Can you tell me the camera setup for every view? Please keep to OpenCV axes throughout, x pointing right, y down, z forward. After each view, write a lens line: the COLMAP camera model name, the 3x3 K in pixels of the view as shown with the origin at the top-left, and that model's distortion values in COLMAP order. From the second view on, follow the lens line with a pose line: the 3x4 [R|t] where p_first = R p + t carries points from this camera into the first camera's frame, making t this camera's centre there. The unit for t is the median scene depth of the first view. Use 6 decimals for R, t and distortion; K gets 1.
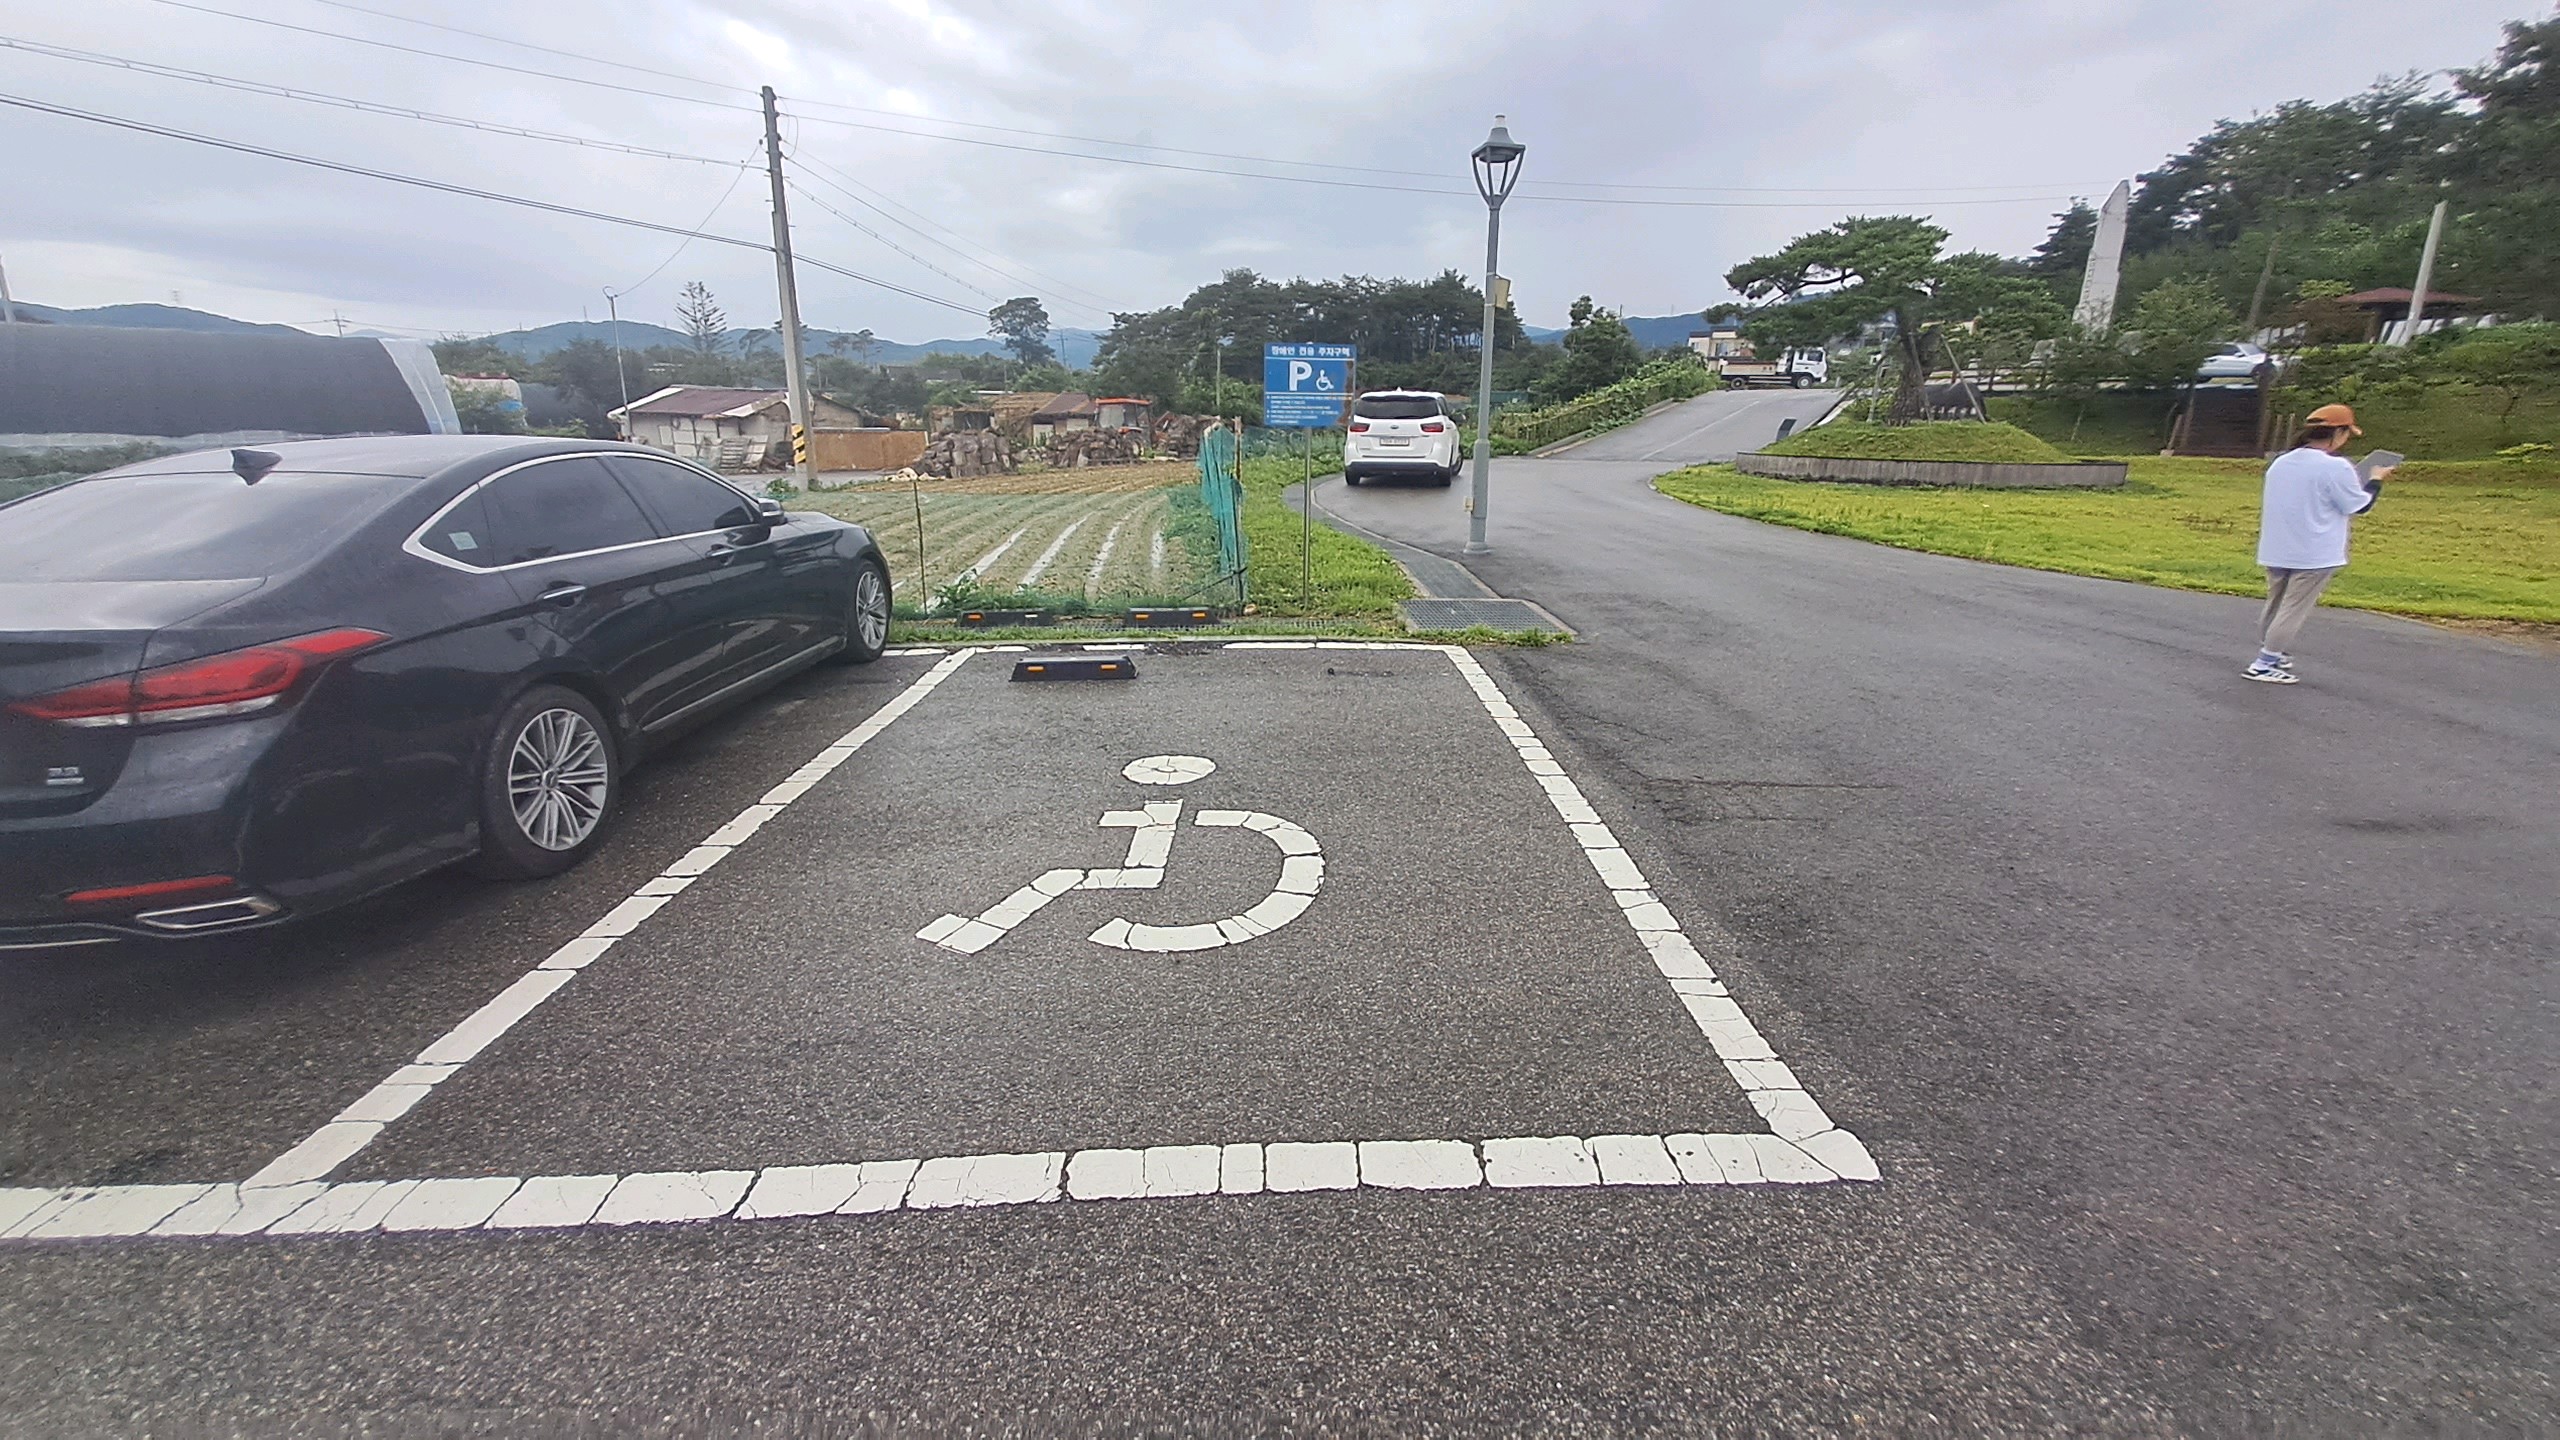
lens RADIAL K [[1010.1, 0, 1284.6], [0, 1010.1, 717.6], [0, 0, 1]] dist [-0.000564, -0.000051]
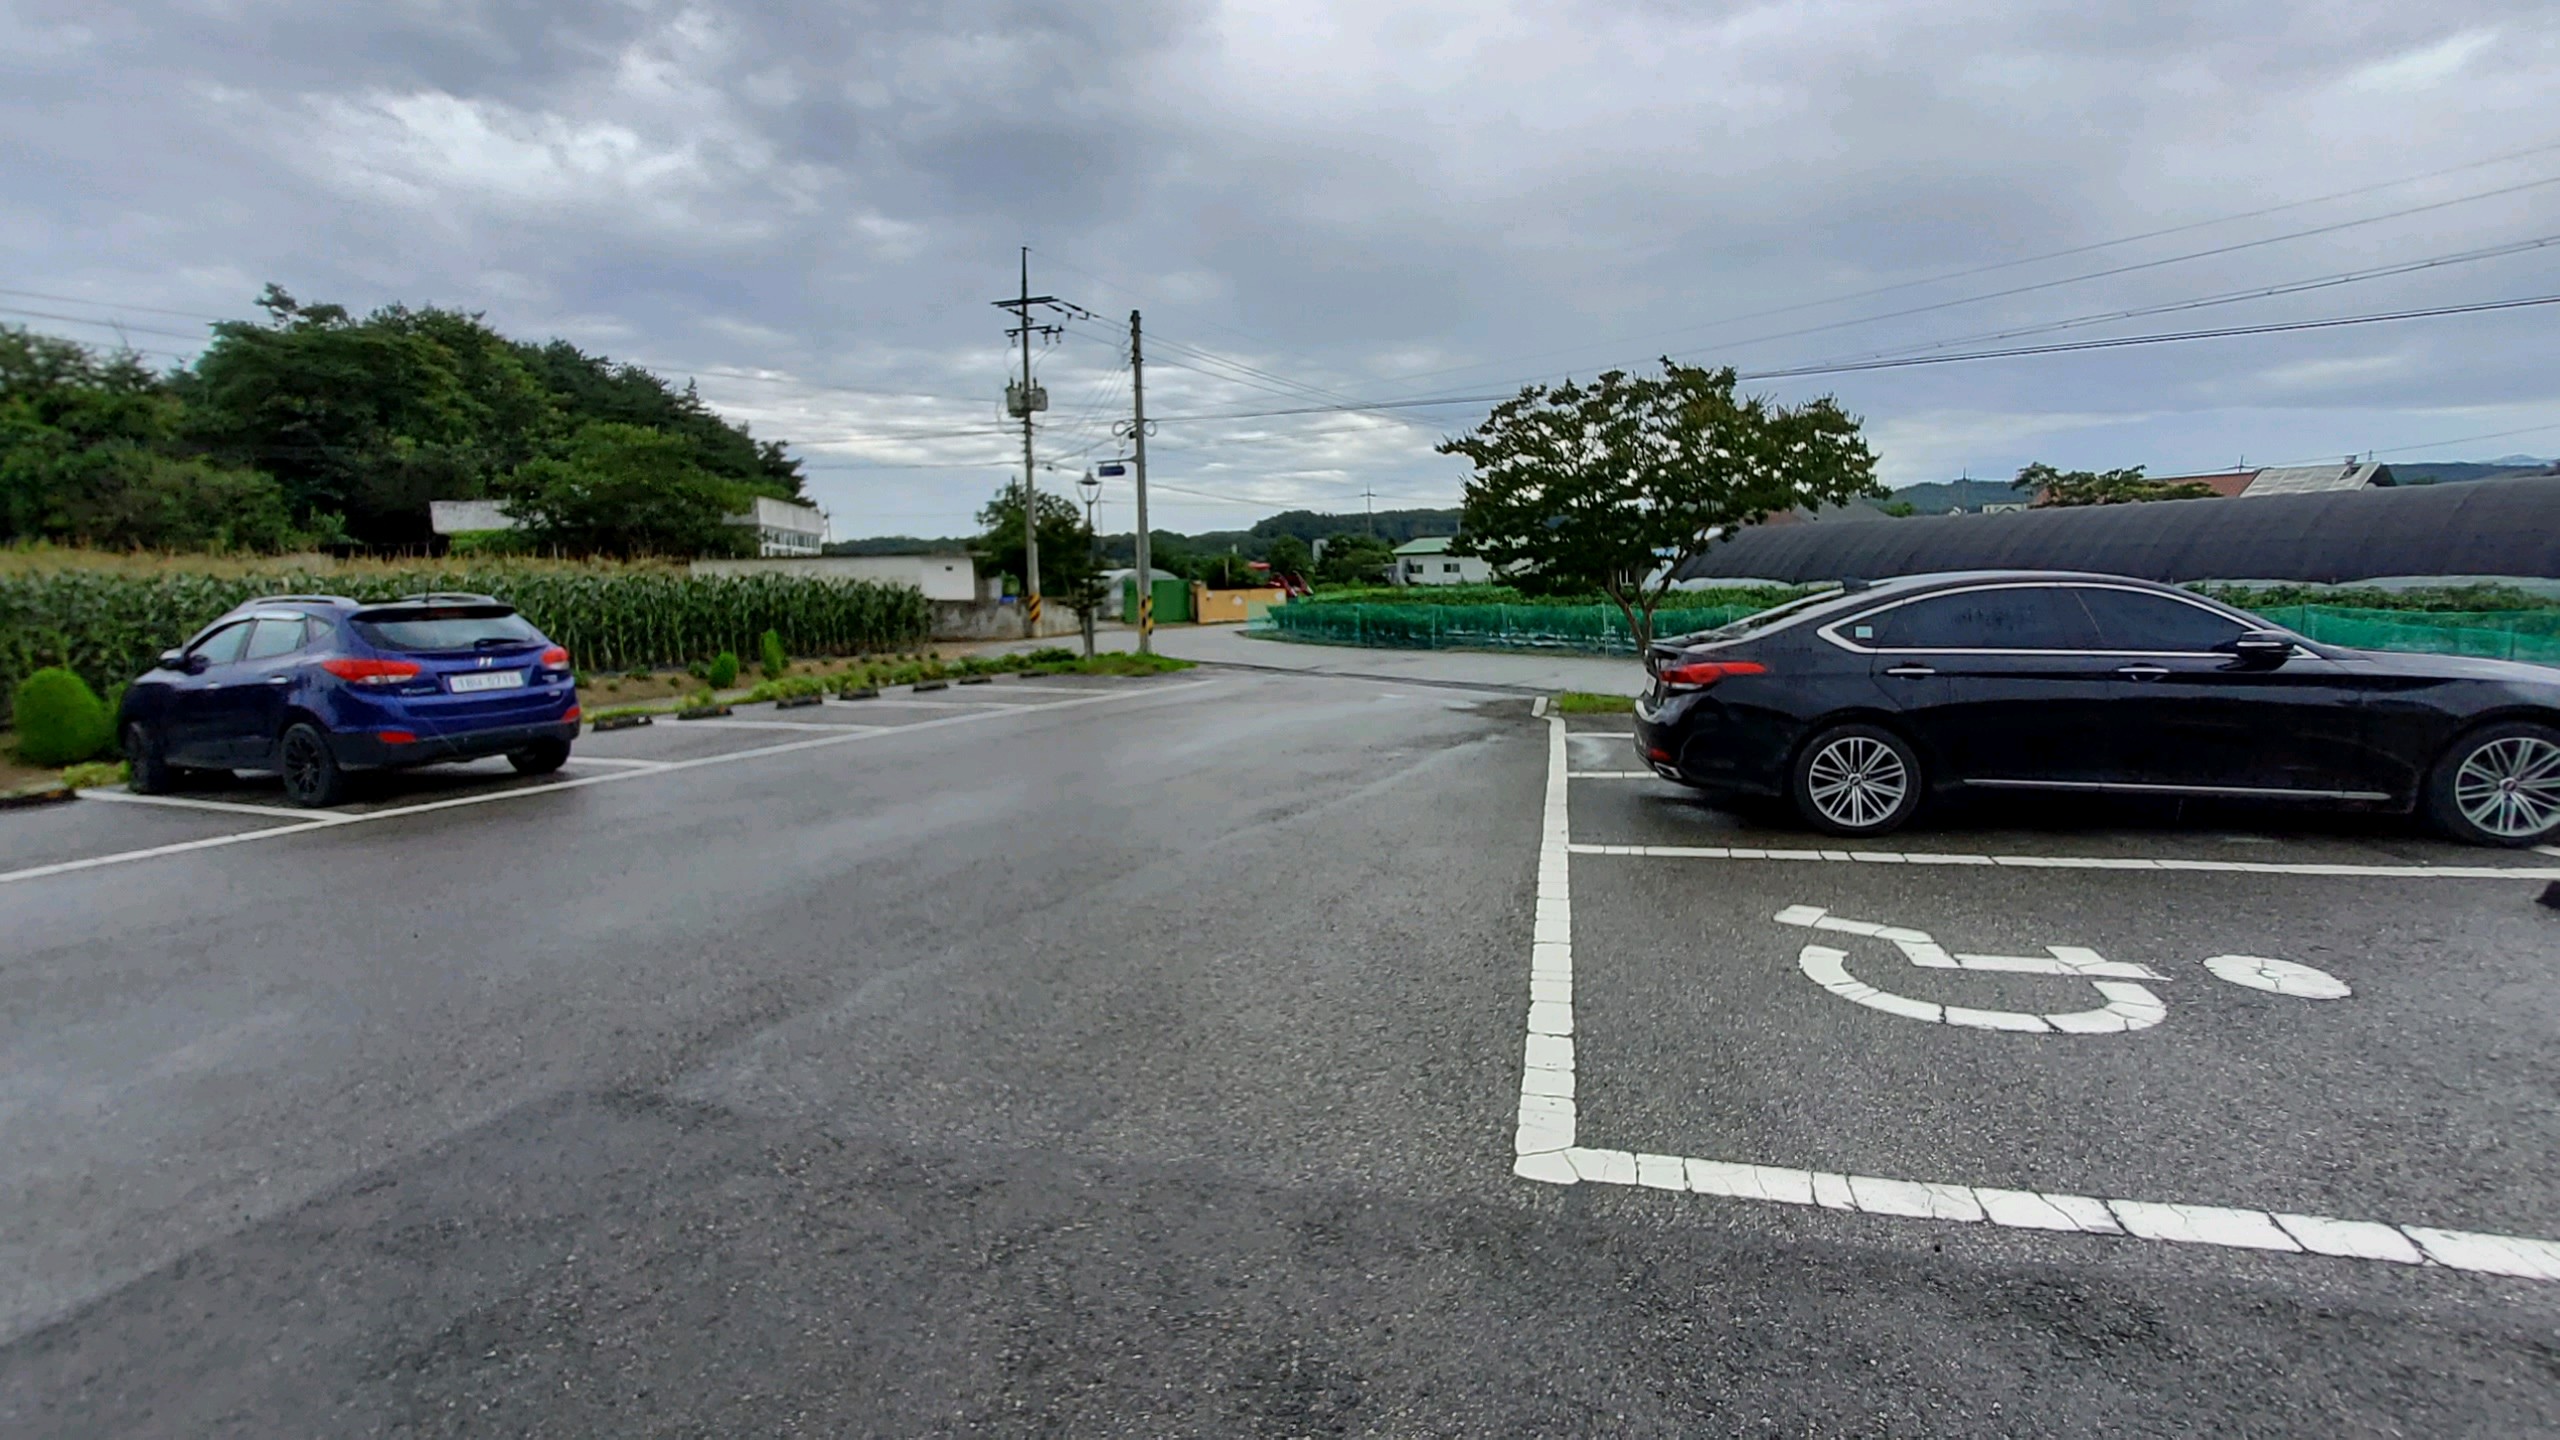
lens RADIAL K [[983.5, 0, 1278.9], [0, 983.5, 709.1], [0, 0, 1]] dist [-0.000233, 0.000018]
pose [[-0.303973, 0.117110, -0.945455, 1.077473], [-0.249420, 0.948017, 0.197618, -0.134997], [0.919451, 0.295886, -0.258962, 0.565588]]
